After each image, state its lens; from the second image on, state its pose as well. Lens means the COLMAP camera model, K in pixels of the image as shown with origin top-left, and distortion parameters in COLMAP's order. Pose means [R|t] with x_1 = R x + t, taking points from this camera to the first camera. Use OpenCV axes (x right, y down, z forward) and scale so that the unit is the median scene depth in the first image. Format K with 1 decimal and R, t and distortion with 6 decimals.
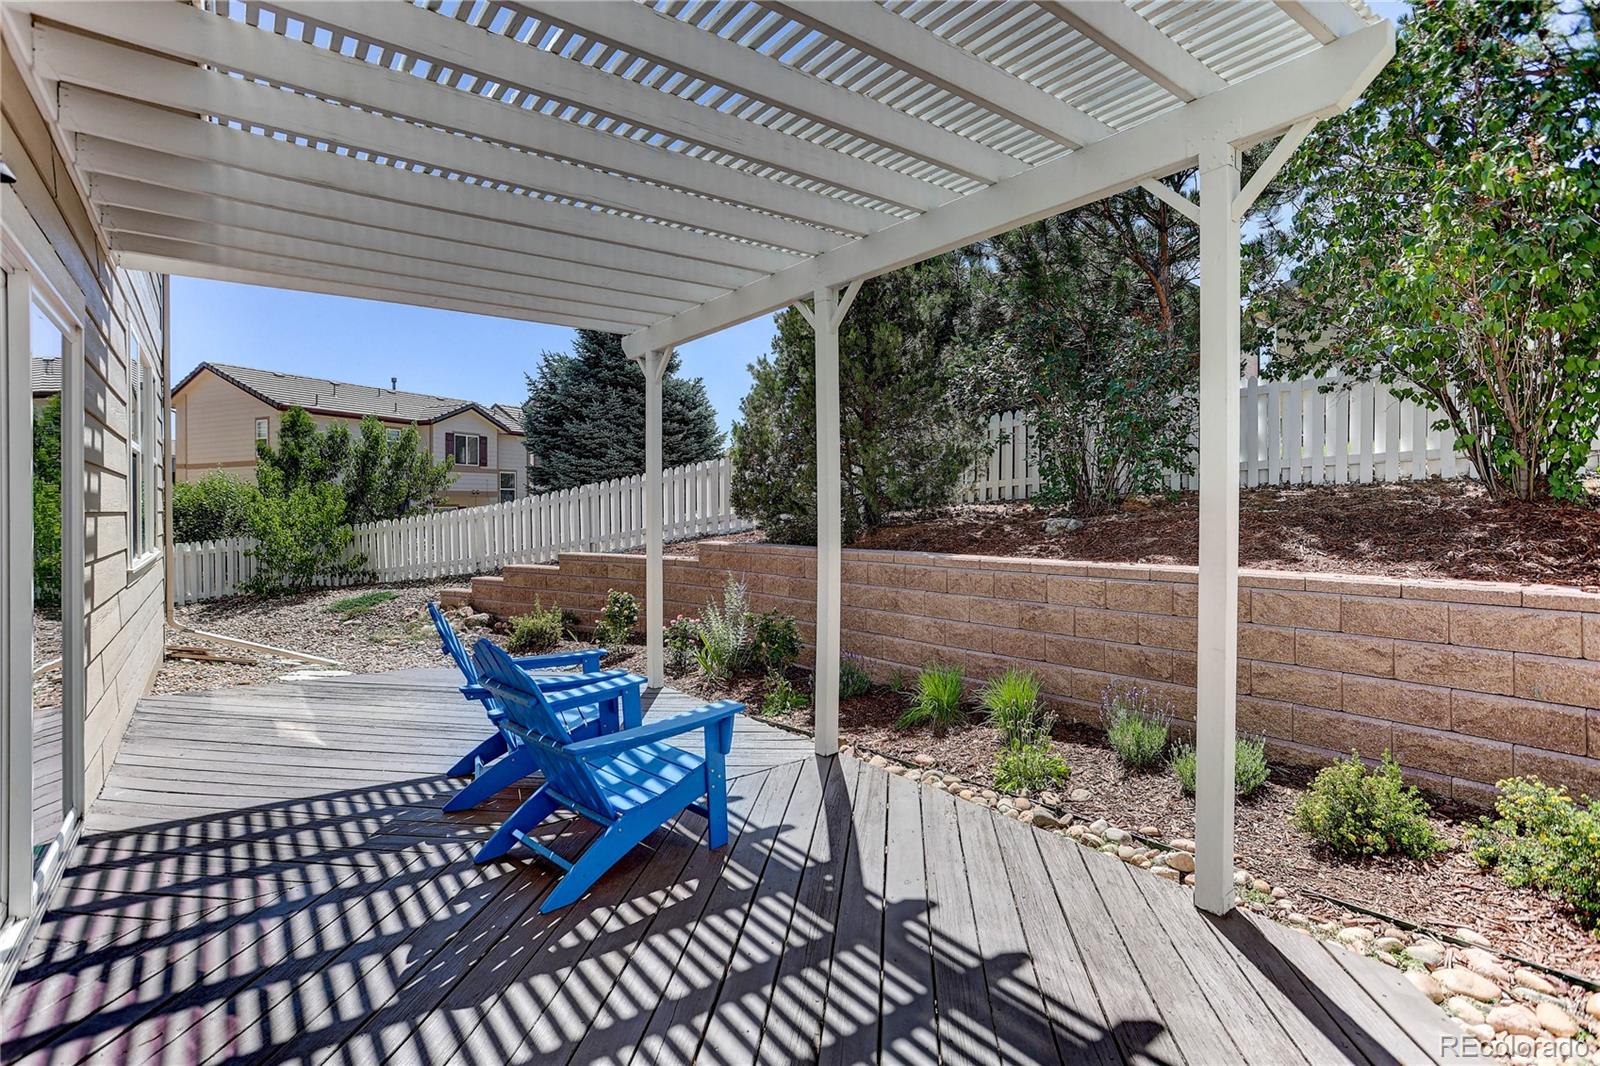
lens RADIAL K [[772.3, 0, 840.4], [0, 772.3, 525.5], [0, 0, 1]] dist [-0.049341, 0.019180]
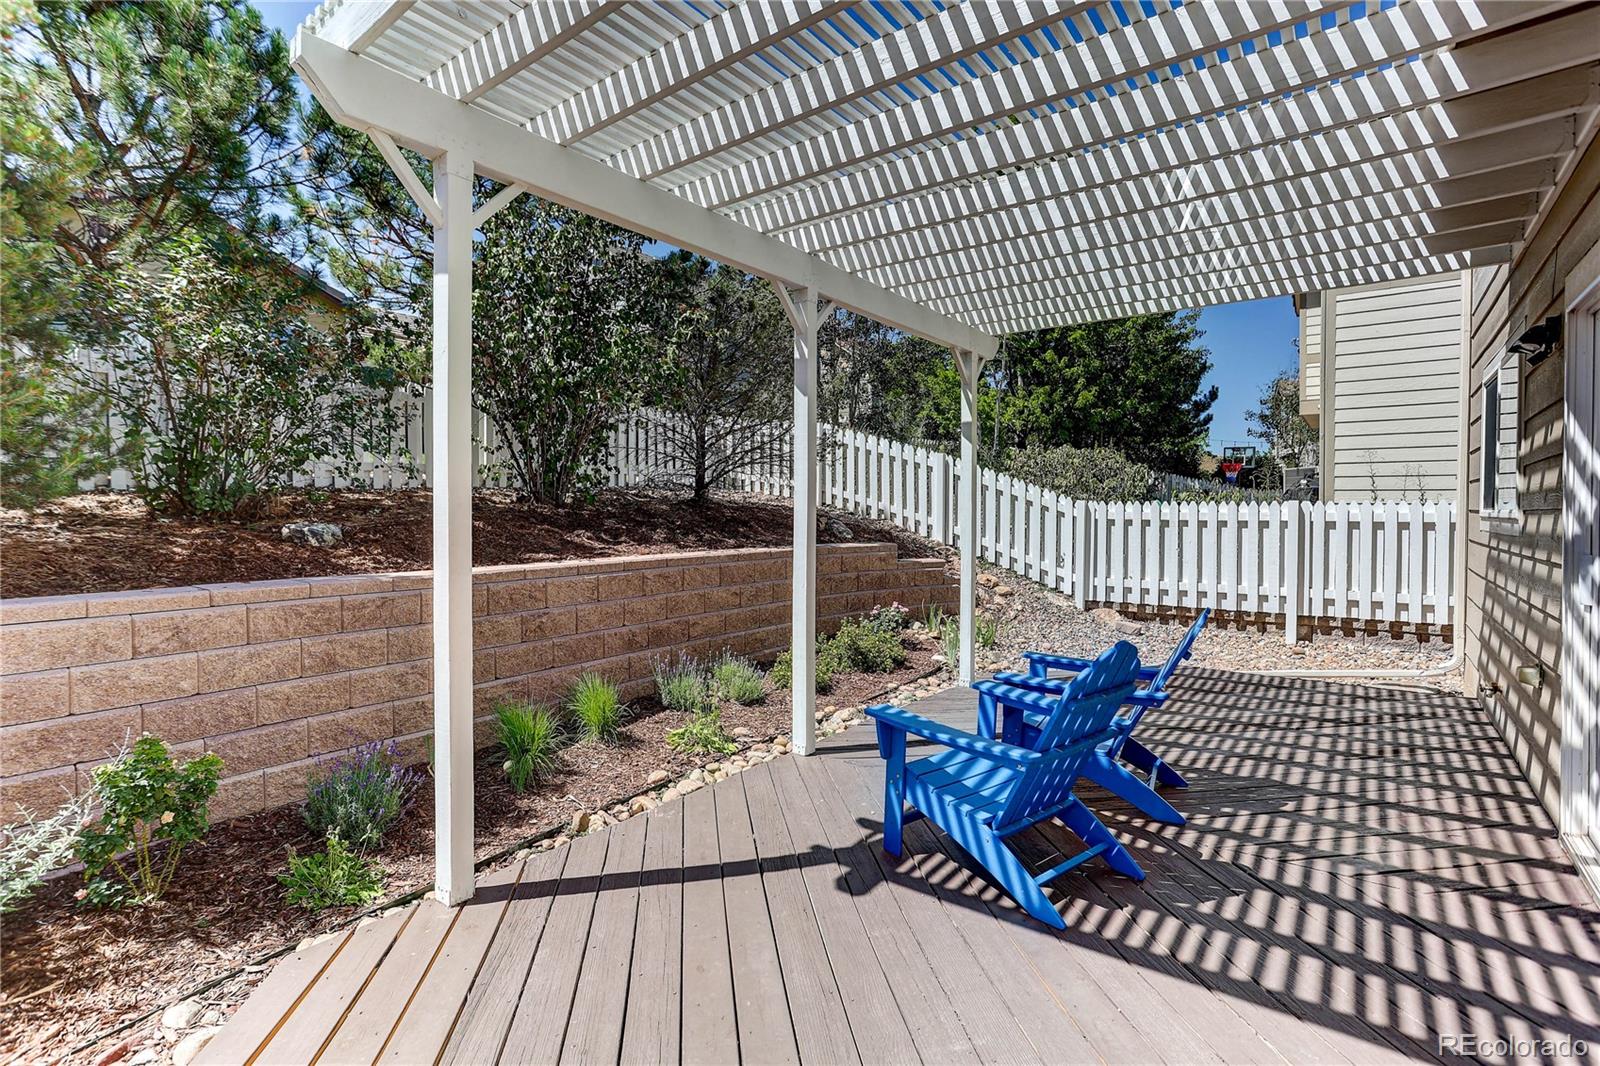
lens RADIAL K [[772.3, 0, 840.4], [0, 772.3, 525.5], [0, 0, 1]] dist [-0.049341, 0.019180]
pose [[-0.272474, -0.004734, 0.962151, -1.305691], [0.030096, 0.999457, 0.013440, -0.001851], [-0.961692, 0.032619, -0.272184, 1.655299]]
